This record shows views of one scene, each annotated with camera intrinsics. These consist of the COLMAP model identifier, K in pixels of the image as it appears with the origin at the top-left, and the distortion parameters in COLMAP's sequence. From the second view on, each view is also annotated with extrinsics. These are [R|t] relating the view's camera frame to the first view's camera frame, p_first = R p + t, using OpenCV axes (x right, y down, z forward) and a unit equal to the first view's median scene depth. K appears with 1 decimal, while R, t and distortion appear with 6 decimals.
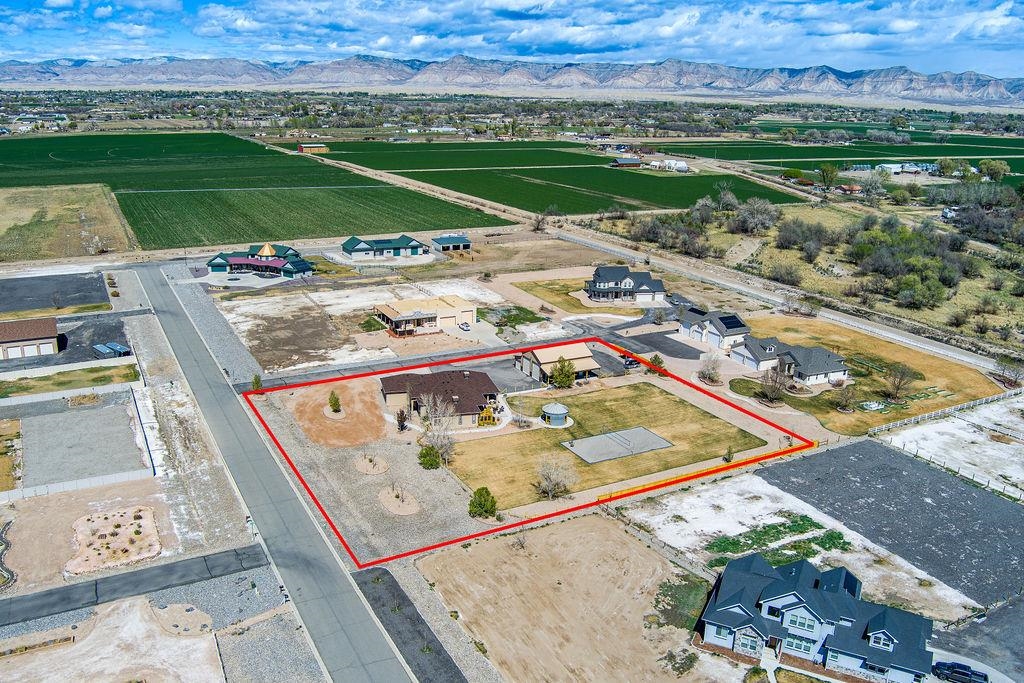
lens RADIAL K [[825.6, 0, 507.6], [0, 825.6, 341.8], [0, 0, 1]] dist [-0.084108, 0.035916]
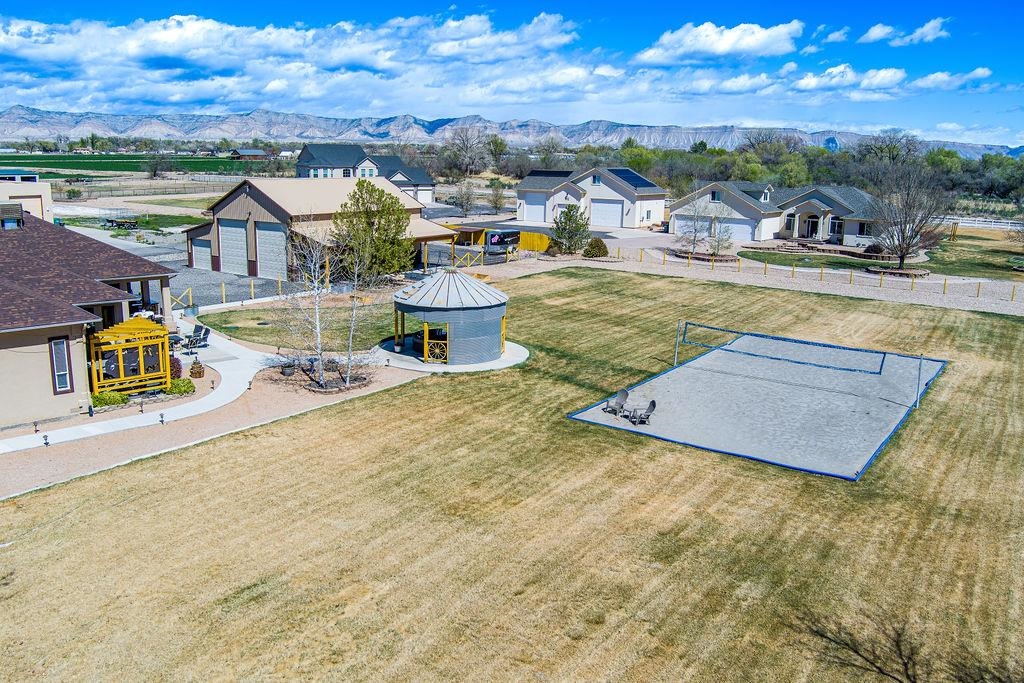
lens RADIAL K [[825.6, 0, 507.6], [0, 825.6, 341.8], [0, 0, 1]] dist [-0.084108, 0.035916]
pose [[0.889264, -0.106083, 0.444922, -0.021555], [0.132851, 0.990702, -0.029316, 0.070024], [-0.437675, 0.085178, 0.895090, 0.536520]]
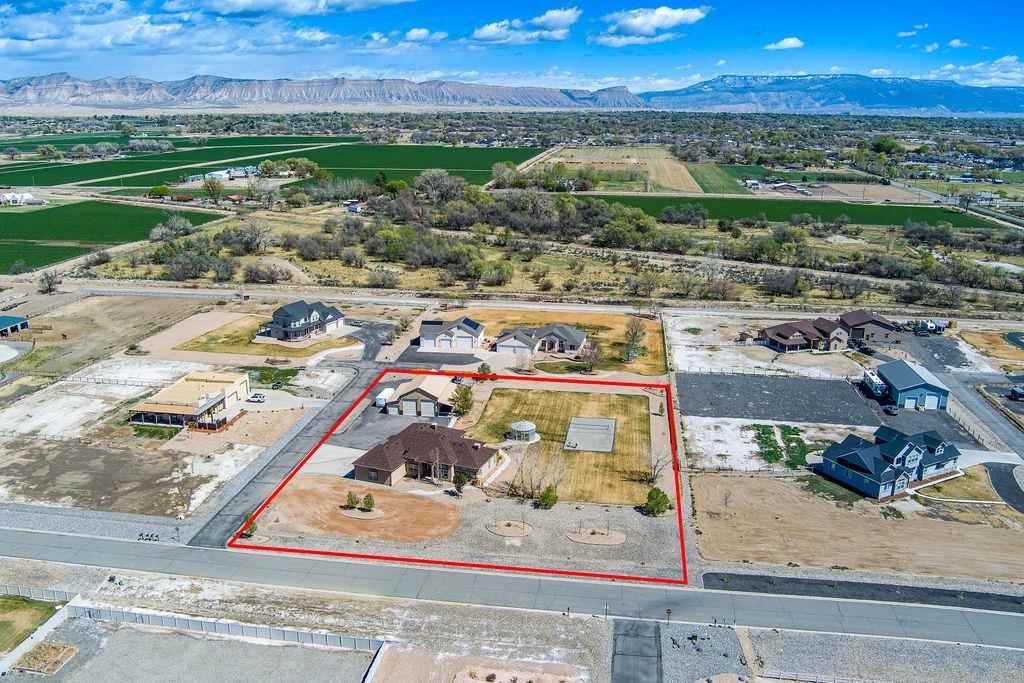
lens RADIAL K [[825.6, 0, 507.6], [0, 825.6, 341.8], [0, 0, 1]] dist [-0.084108, 0.035916]
pose [[0.599857, -0.239919, 0.763289, -0.510179], [0.244422, 0.963328, 0.110708, -0.101363], [-0.761859, 0.120155, 0.636501, 0.216711]]
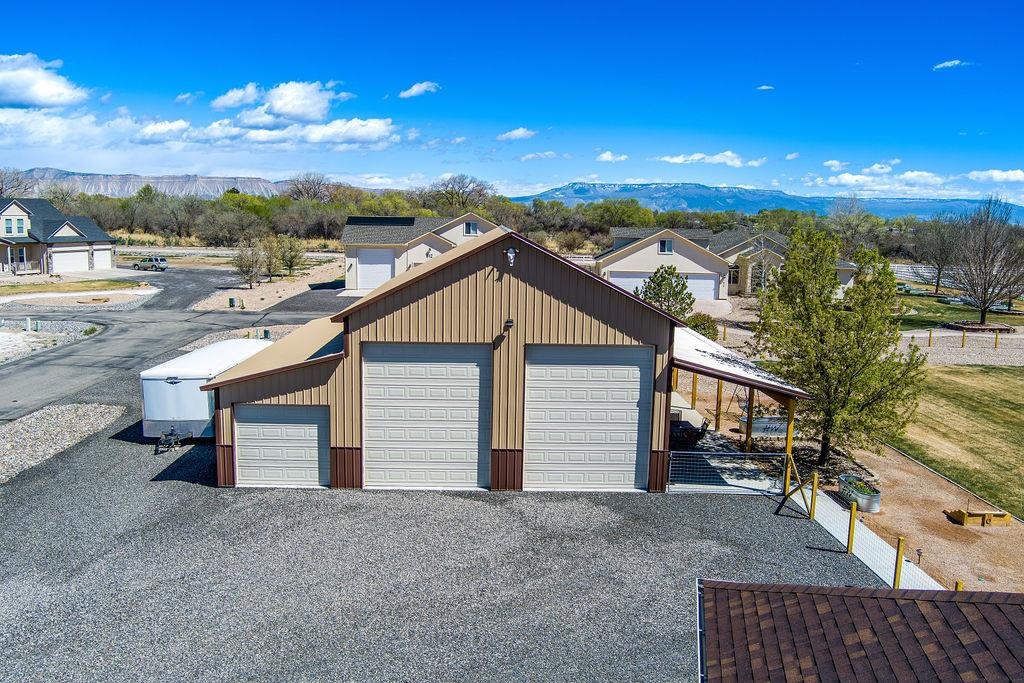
lens RADIAL K [[825.6, 0, 507.6], [0, 825.6, 341.8], [0, 0, 1]] dist [-0.084108, 0.035916]
pose [[0.455597, -0.147942, 0.877806, -0.055534], [0.248268, 0.968084, 0.034302, 0.013801], [-0.854865, 0.202303, 0.477786, 0.742331]]
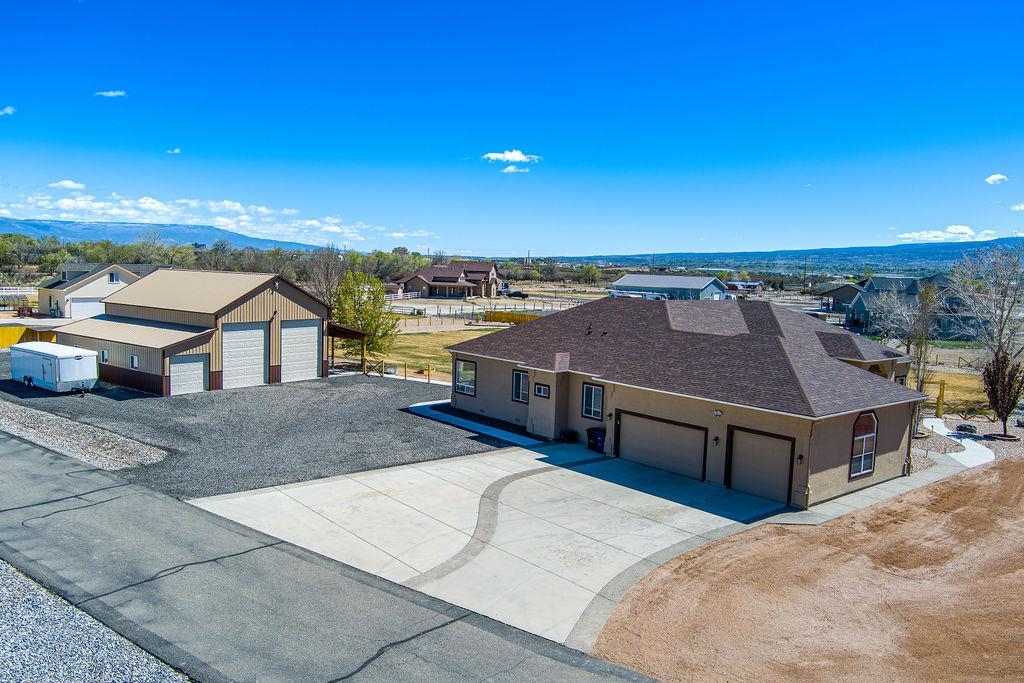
lens RADIAL K [[825.6, 0, 507.6], [0, 825.6, 341.8], [0, 0, 1]] dist [-0.084108, 0.035916]
pose [[-0.400338, -0.125552, 0.907726, -0.196917], [0.225880, 0.946484, 0.230534, -0.013322], [-0.888092, 0.297329, -0.350554, 0.807538]]
